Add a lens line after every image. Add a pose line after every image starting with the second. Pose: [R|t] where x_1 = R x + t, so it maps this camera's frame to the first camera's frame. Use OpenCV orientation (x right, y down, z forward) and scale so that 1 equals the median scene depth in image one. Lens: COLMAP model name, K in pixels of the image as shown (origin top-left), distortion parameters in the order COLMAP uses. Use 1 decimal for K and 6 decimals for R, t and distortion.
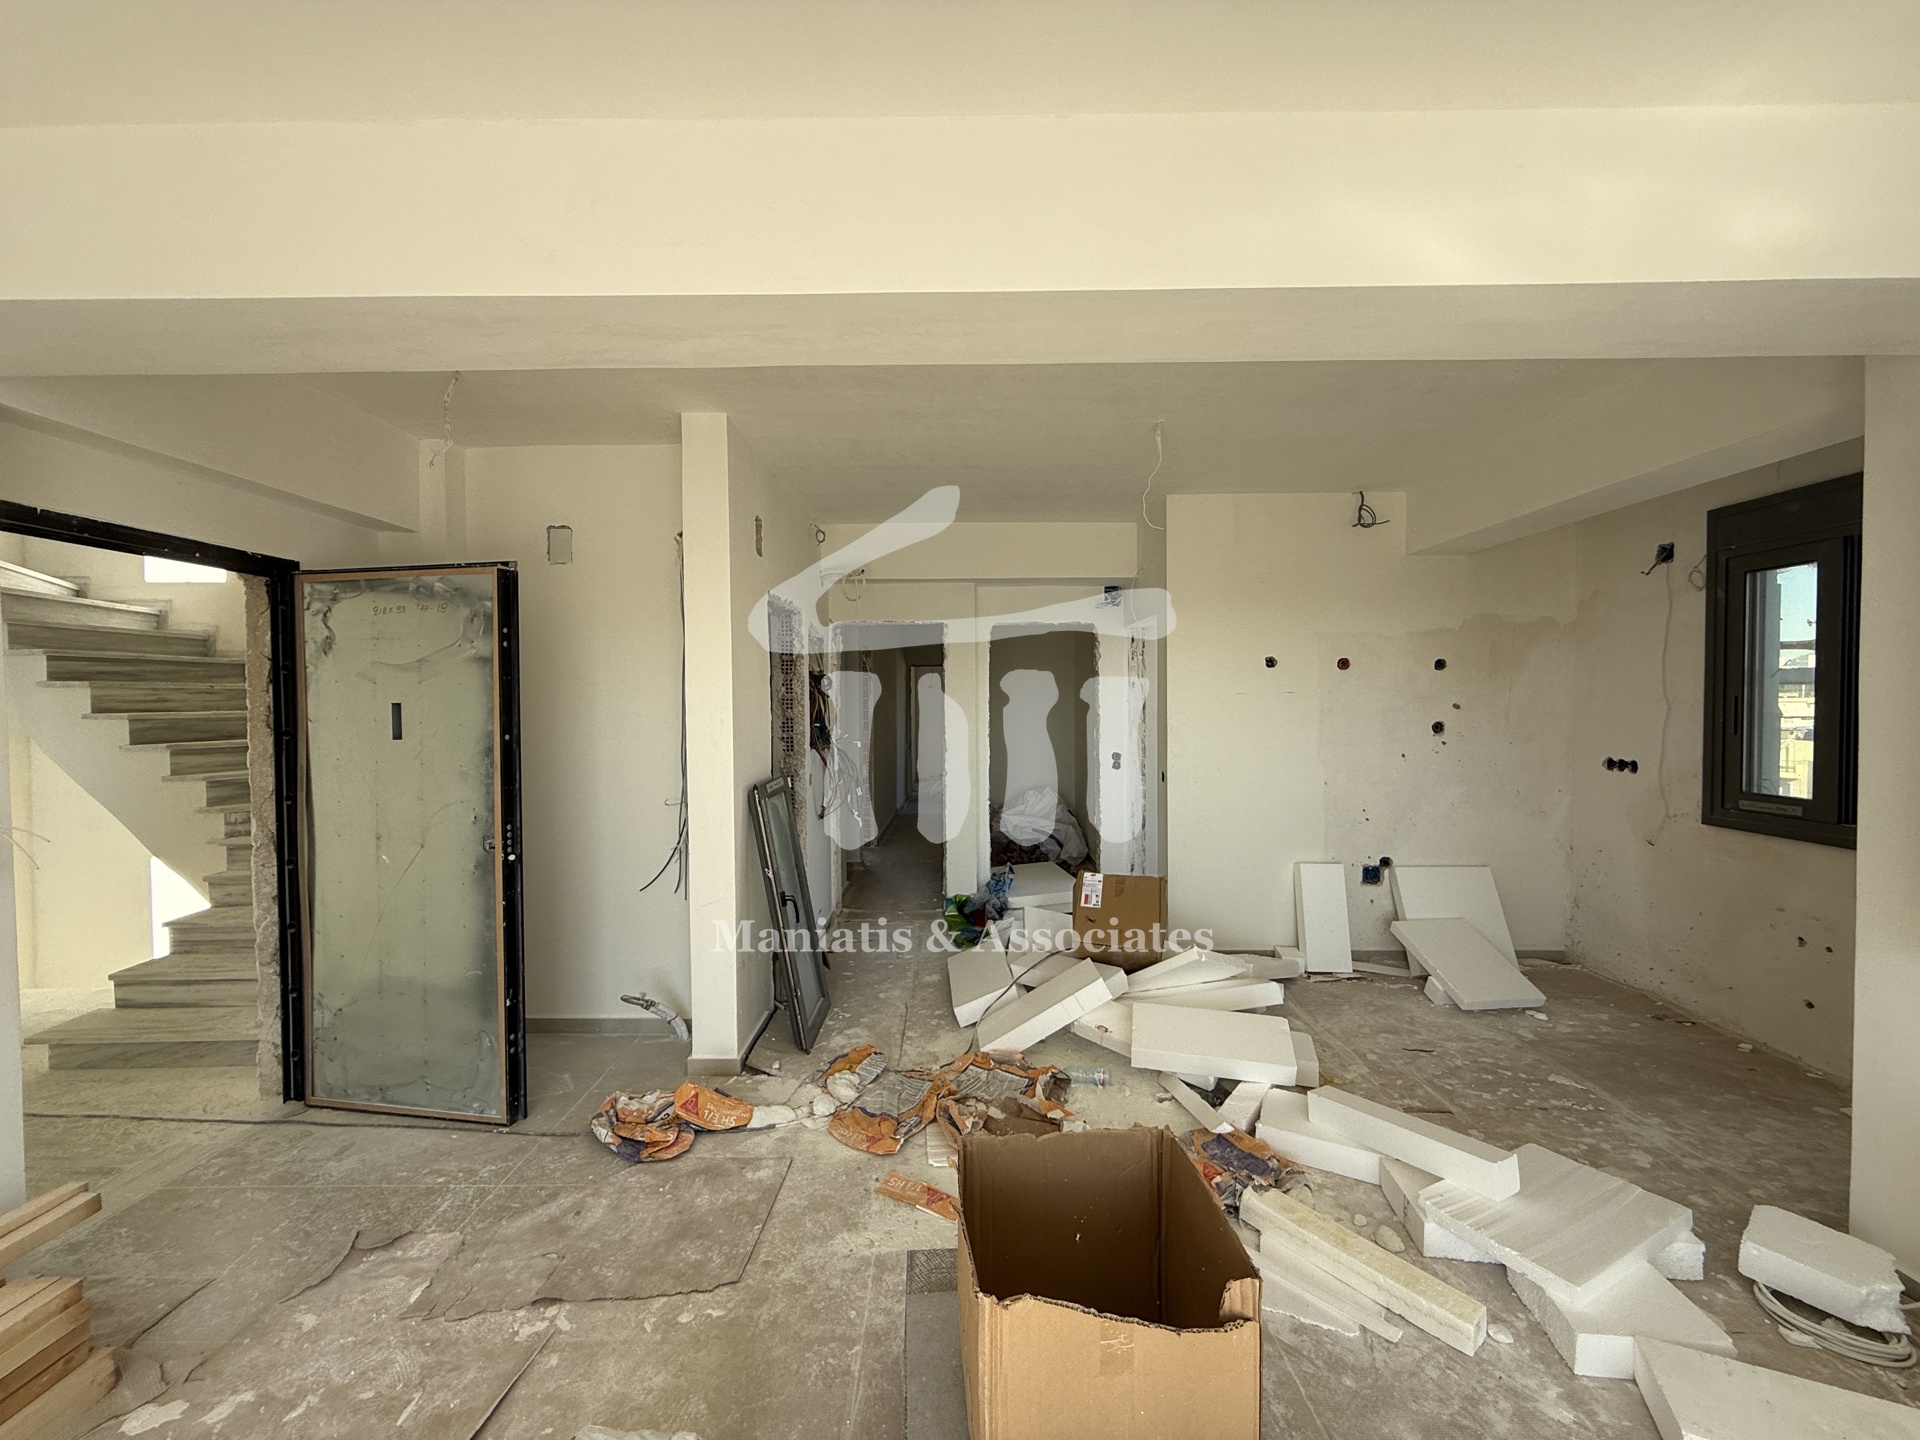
lens RADIAL K [[760.6, 0, 958.3], [0, 760.6, 717.9], [0, 0, 1]] dist [-0.001416, 0.000185]
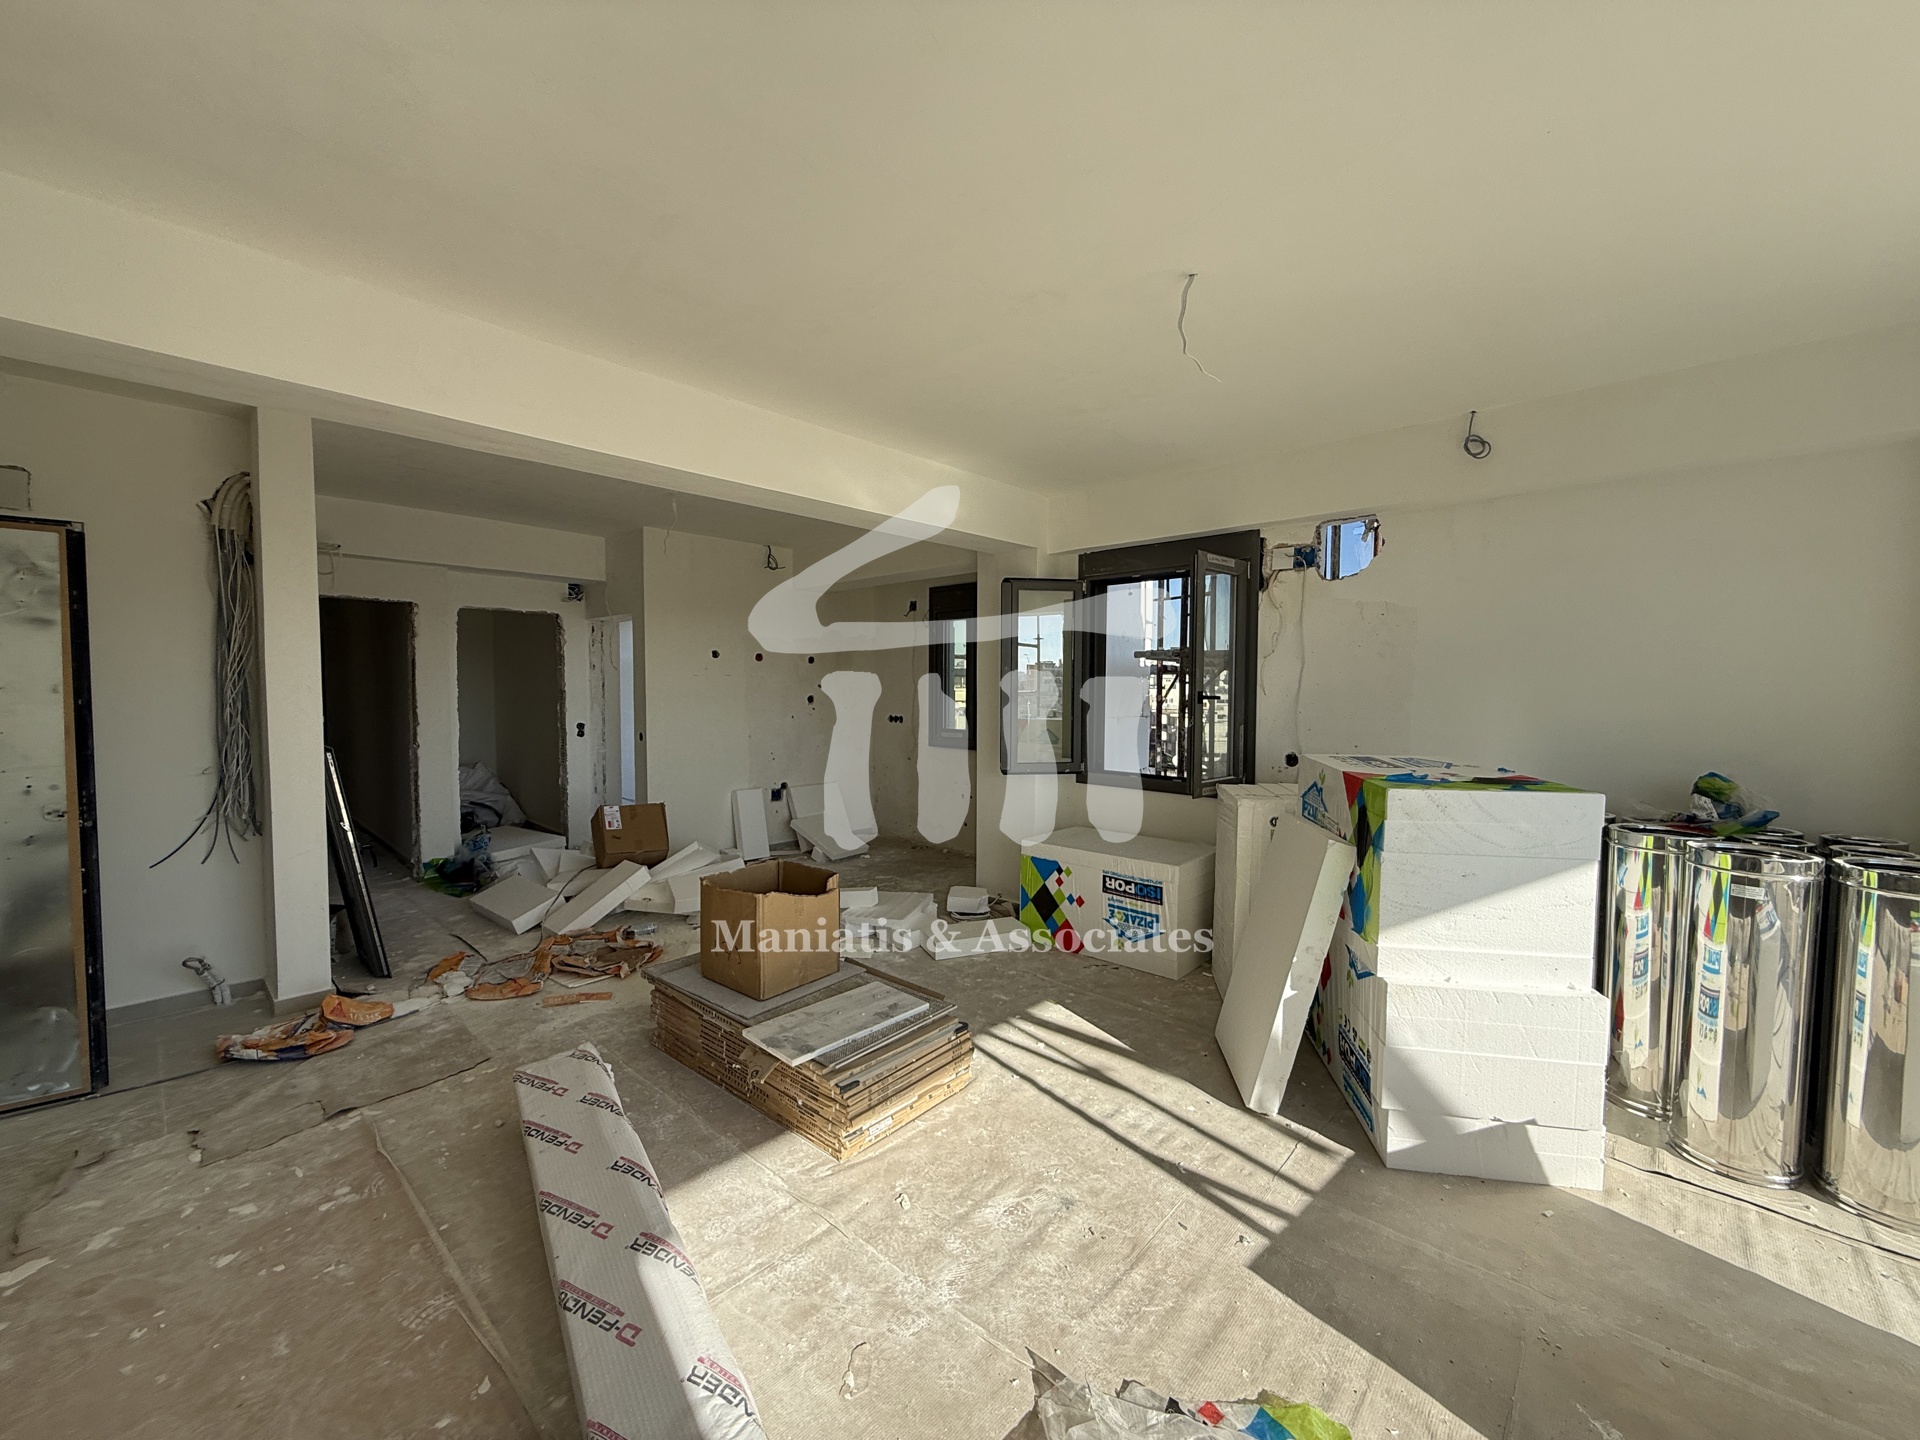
lens RADIAL K [[760.6, 0, 954.3], [0, 760.6, 720.5], [0, 0, 1]] dist [-0.001416, 0.000185]
pose [[0.676031, -0.022132, 0.736541, -0.489002], [0.007530, 0.999704, 0.023129, 0.031481], [-0.736835, -0.010090, 0.675998, -0.436889]]
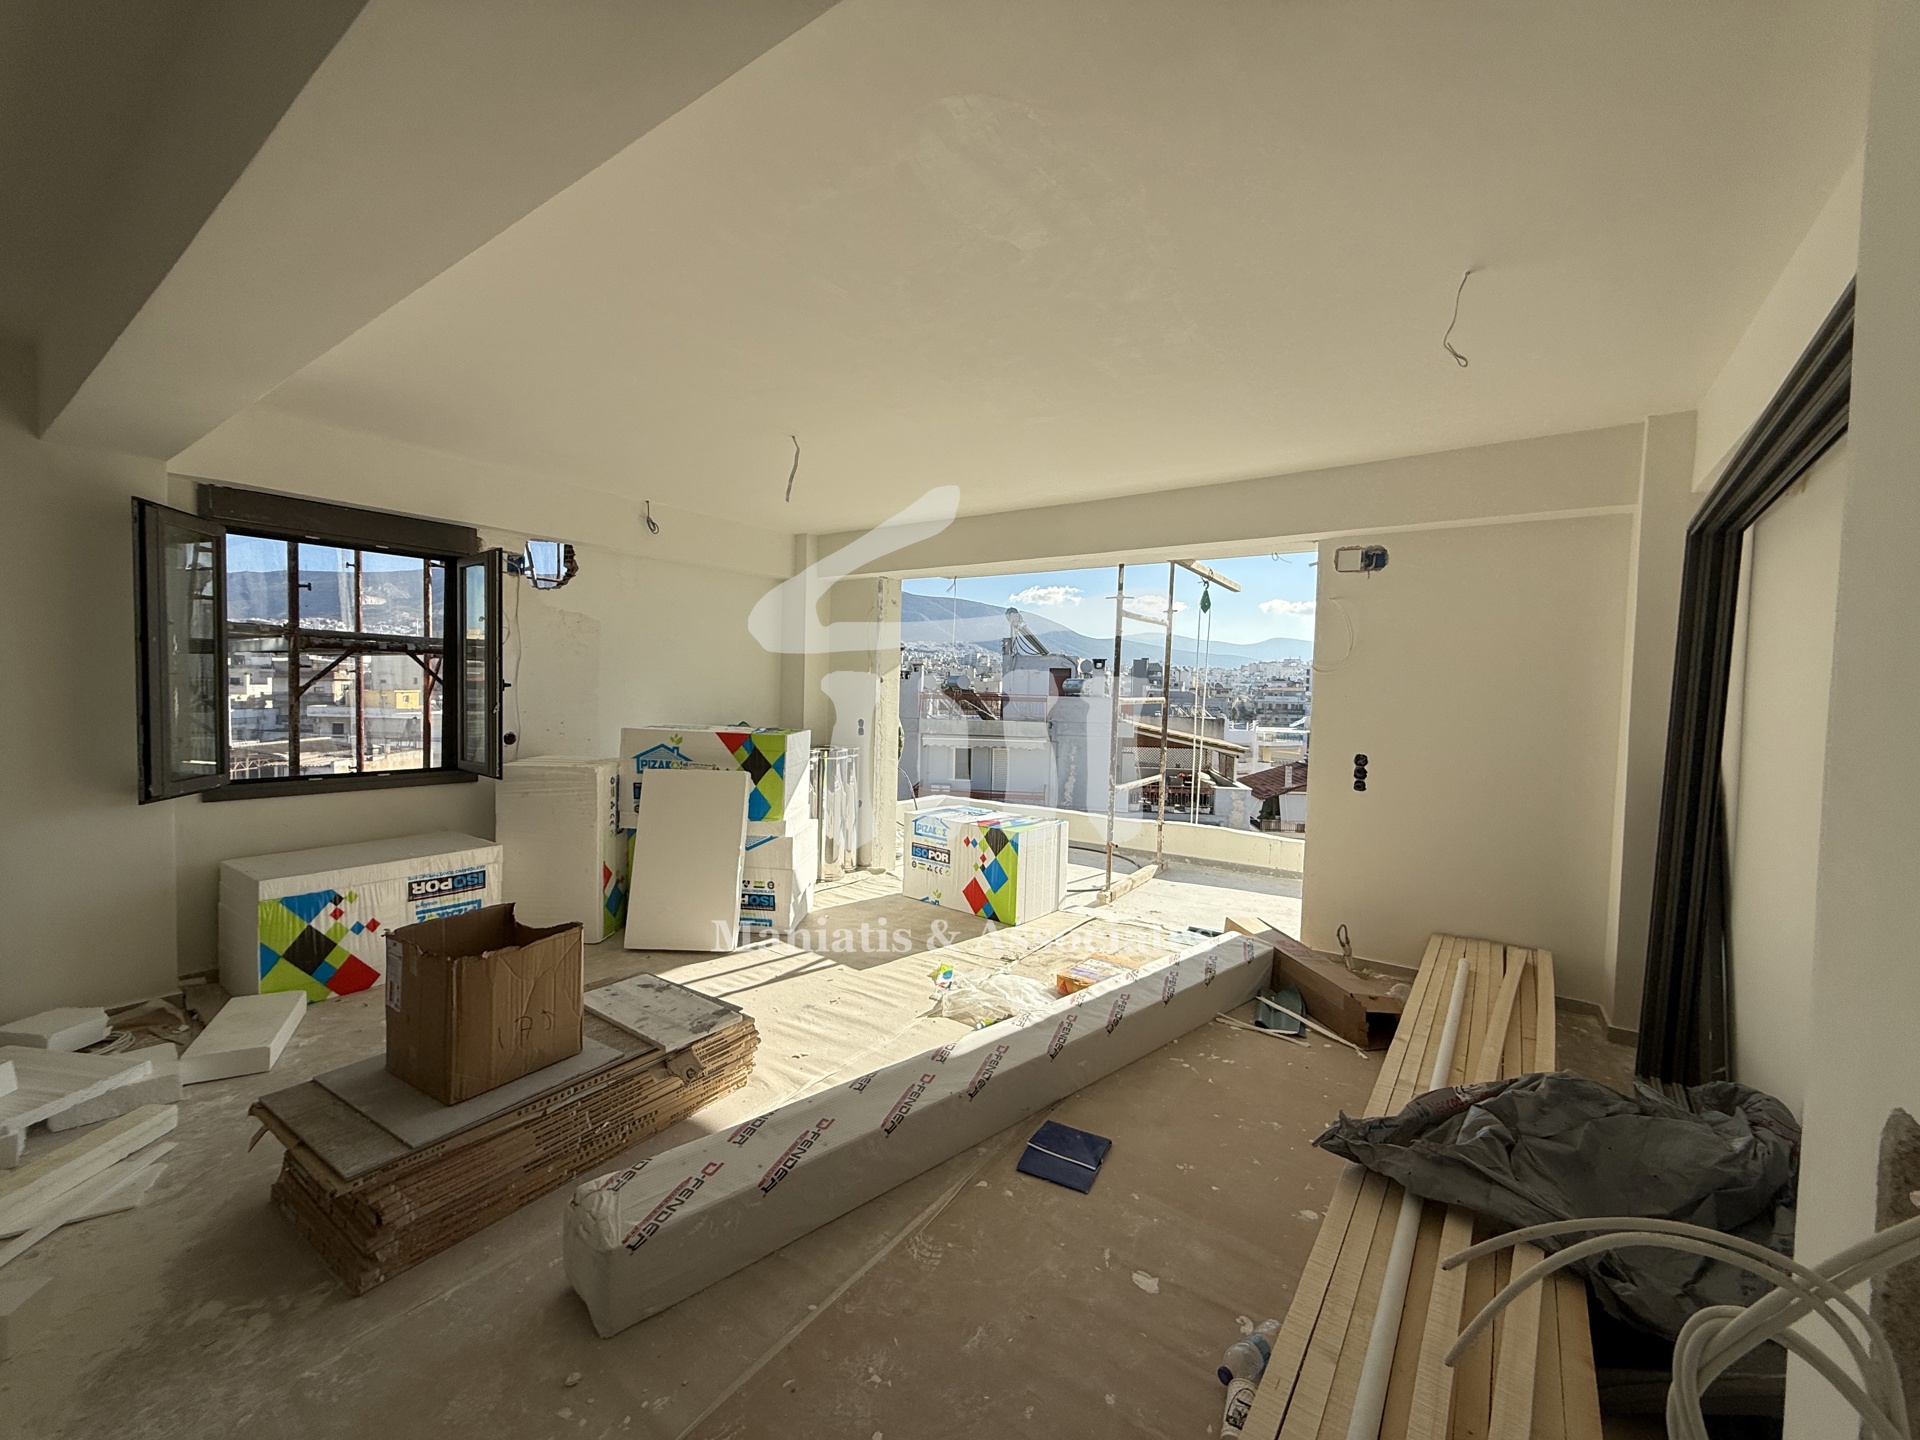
lens RADIAL K [[760.6, 0, 948.4], [0, 760.6, 719.7], [0, 0, 1]] dist [-0.001416, 0.000185]
pose [[-0.813360, -0.034654, 0.580728, -0.776233], [-0.001854, 0.998374, 0.056980, 0.001979], [-0.581758, 0.045269, -0.812101, 1.046448]]
